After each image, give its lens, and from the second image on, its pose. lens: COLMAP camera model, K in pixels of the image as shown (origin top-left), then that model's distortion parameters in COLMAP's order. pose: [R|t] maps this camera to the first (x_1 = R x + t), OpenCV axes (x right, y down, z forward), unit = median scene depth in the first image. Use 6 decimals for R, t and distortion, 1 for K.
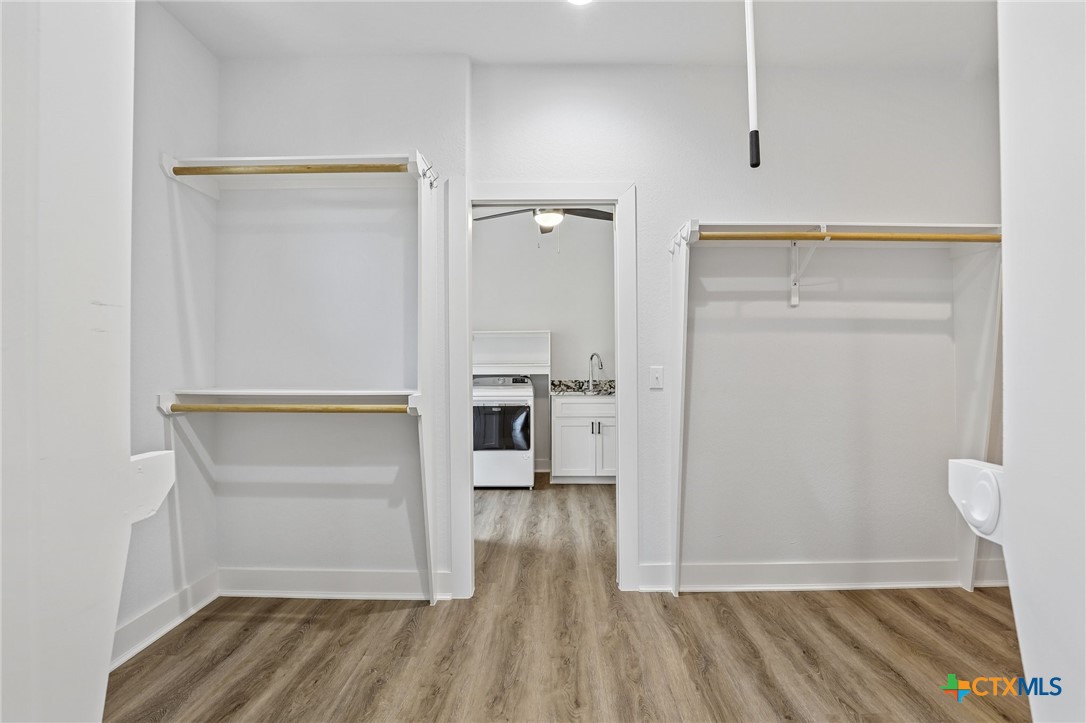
lens RADIAL K [[499.5, 0, 544.8], [0, 499.5, 365.6], [0, 0, 1]] dist [-0.022113, 0.000838]
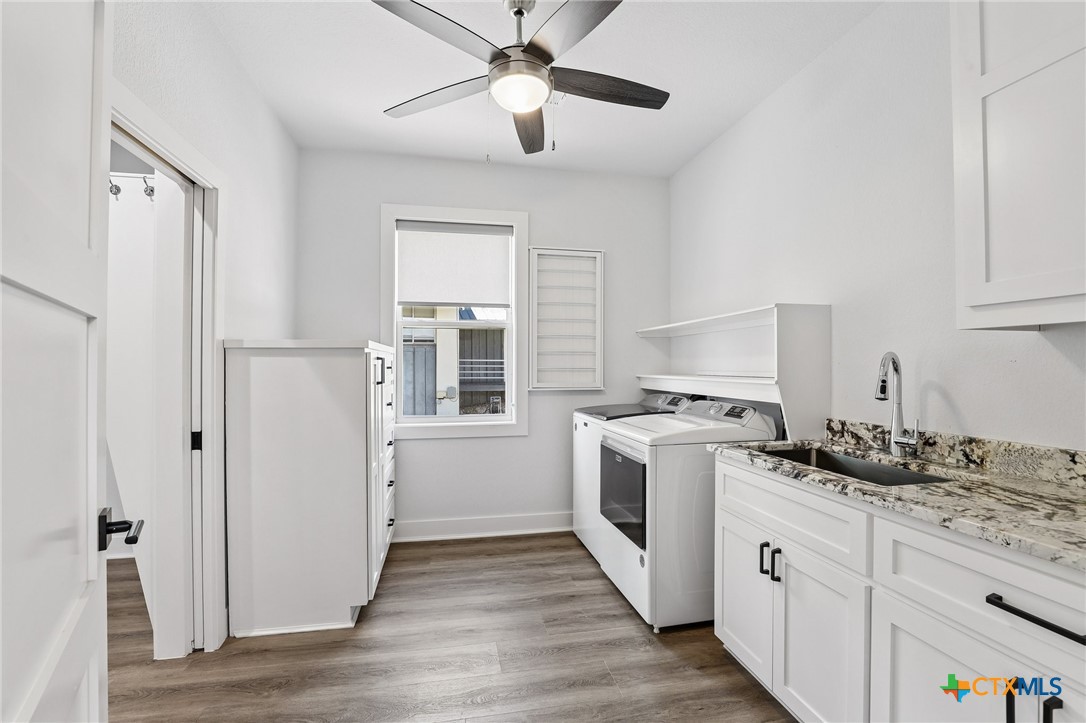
lens RADIAL K [[499.5, 0, 544.8], [0, 499.5, 365.6], [0, 0, 1]] dist [-0.022113, 0.000838]
pose [[0.215713, -0.000473, -0.976457, 0.387437], [0.000143, 1.000000, -0.000452, -0.015786], [0.976457, -0.000042, 0.215713, 0.705179]]
